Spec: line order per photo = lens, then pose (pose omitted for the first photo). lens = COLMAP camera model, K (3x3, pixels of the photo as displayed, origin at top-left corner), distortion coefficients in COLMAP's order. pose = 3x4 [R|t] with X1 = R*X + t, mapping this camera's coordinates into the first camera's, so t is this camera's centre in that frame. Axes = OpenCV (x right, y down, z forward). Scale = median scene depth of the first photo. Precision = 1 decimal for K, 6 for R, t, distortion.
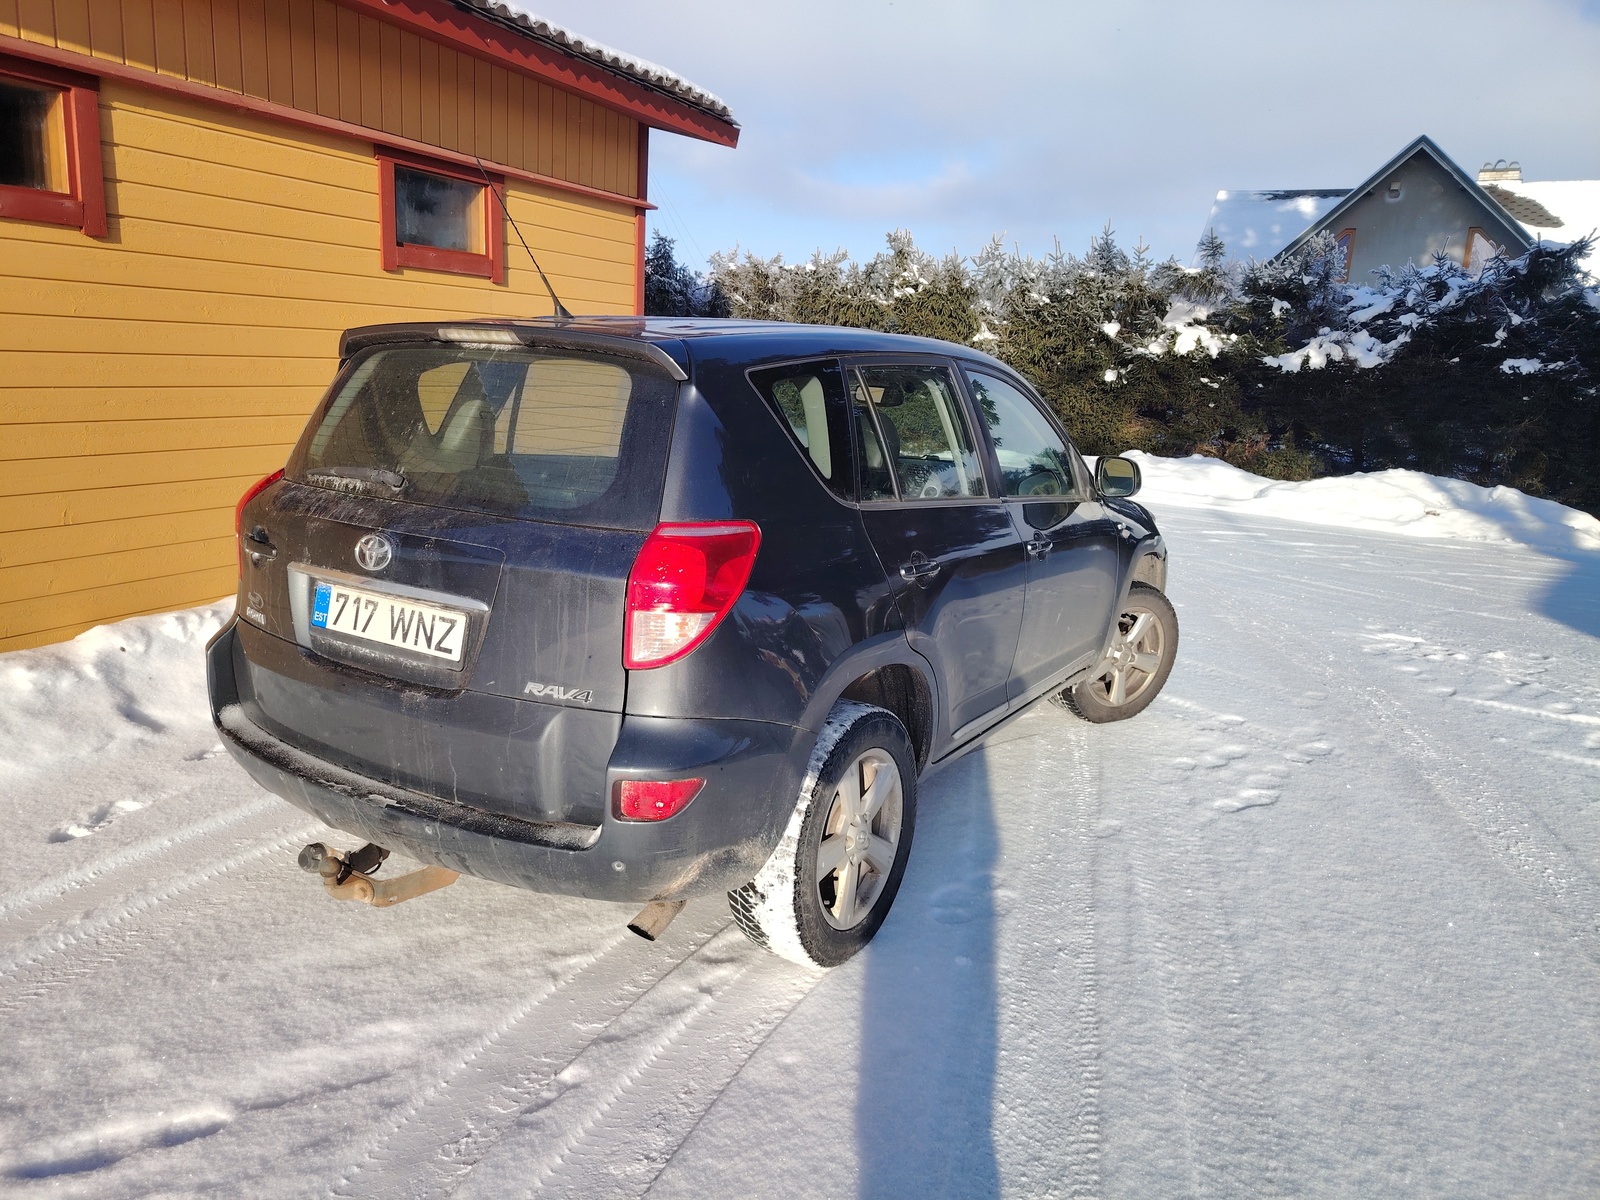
lens RADIAL K [[1123.7, 0, 801.7], [0, 1123.7, 610.3], [0, 0, 1]] dist [-0.012848, -0.016963]
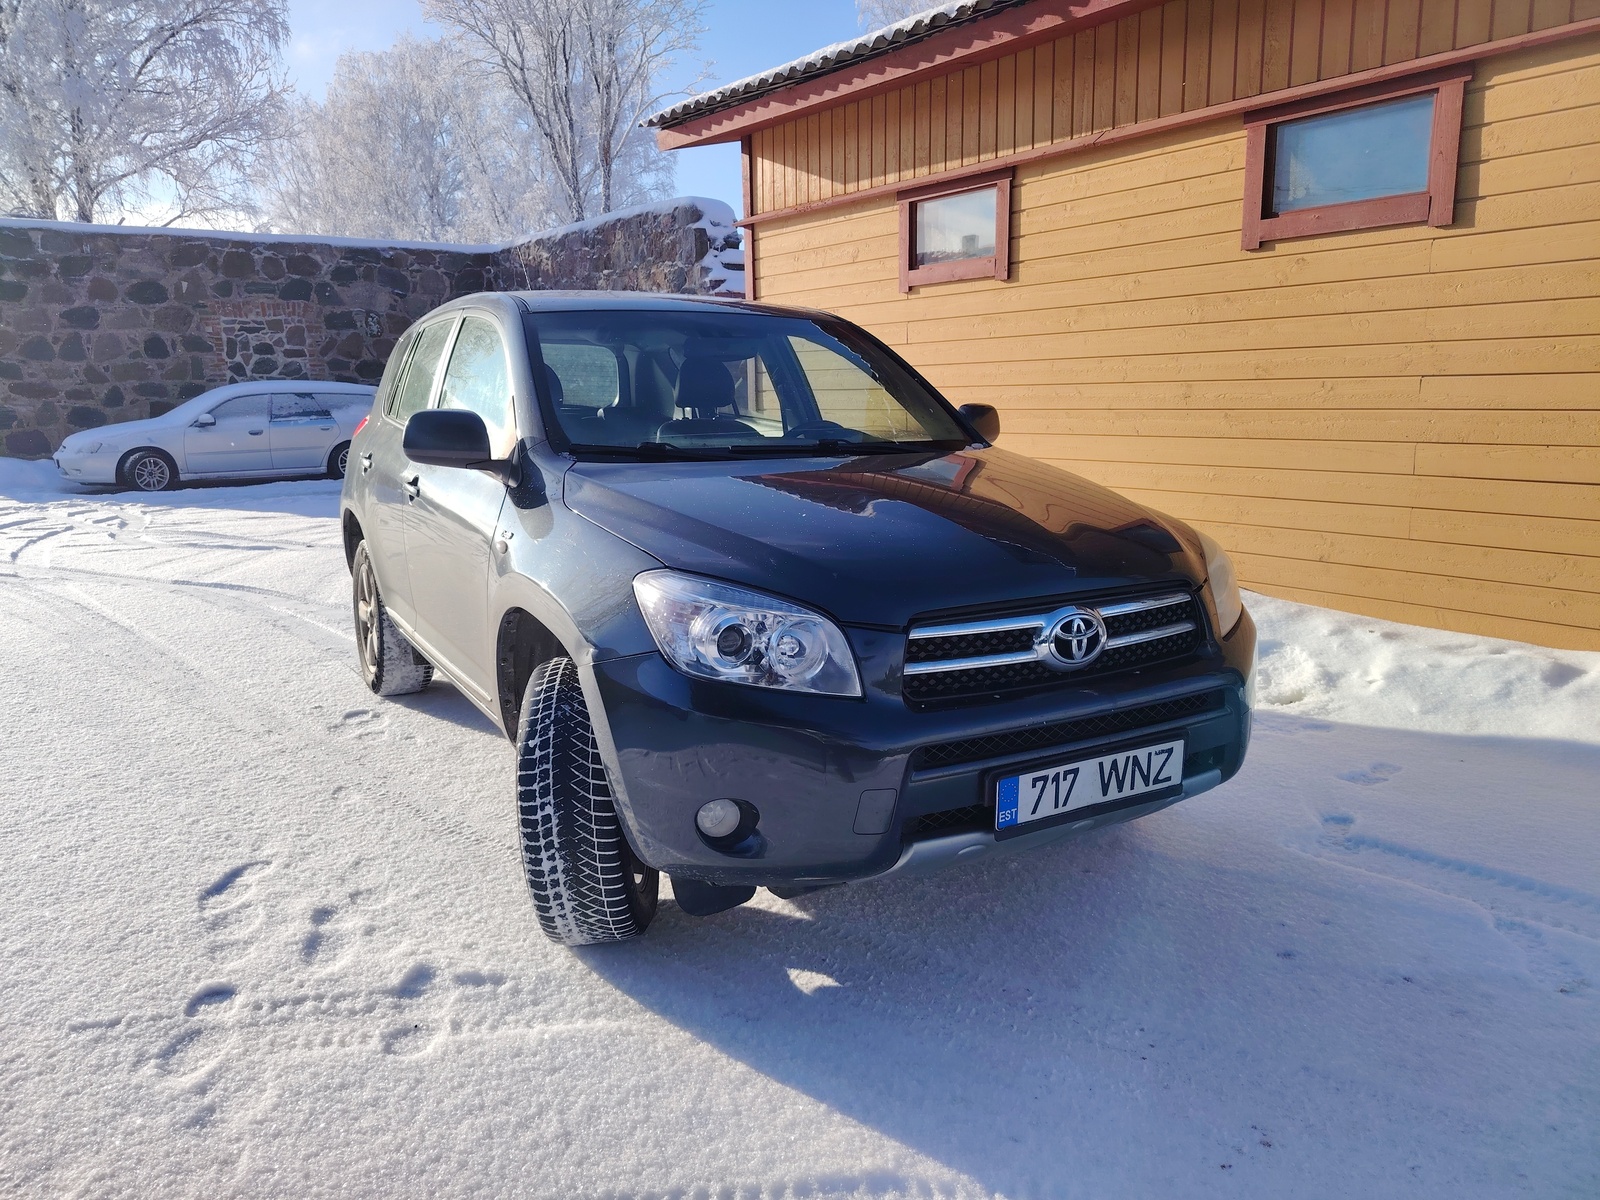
lens RADIAL K [[1123.7, 0, 801.8], [0, 1123.7, 594.4], [0, 0, 1]] dist [-0.012848, -0.016963]
pose [[-0.476818, 0.114683, -0.871488, 0.235710], [-0.186939, 0.955541, 0.228024, -0.068113], [0.858894, 0.271641, -0.434181, 0.446841]]
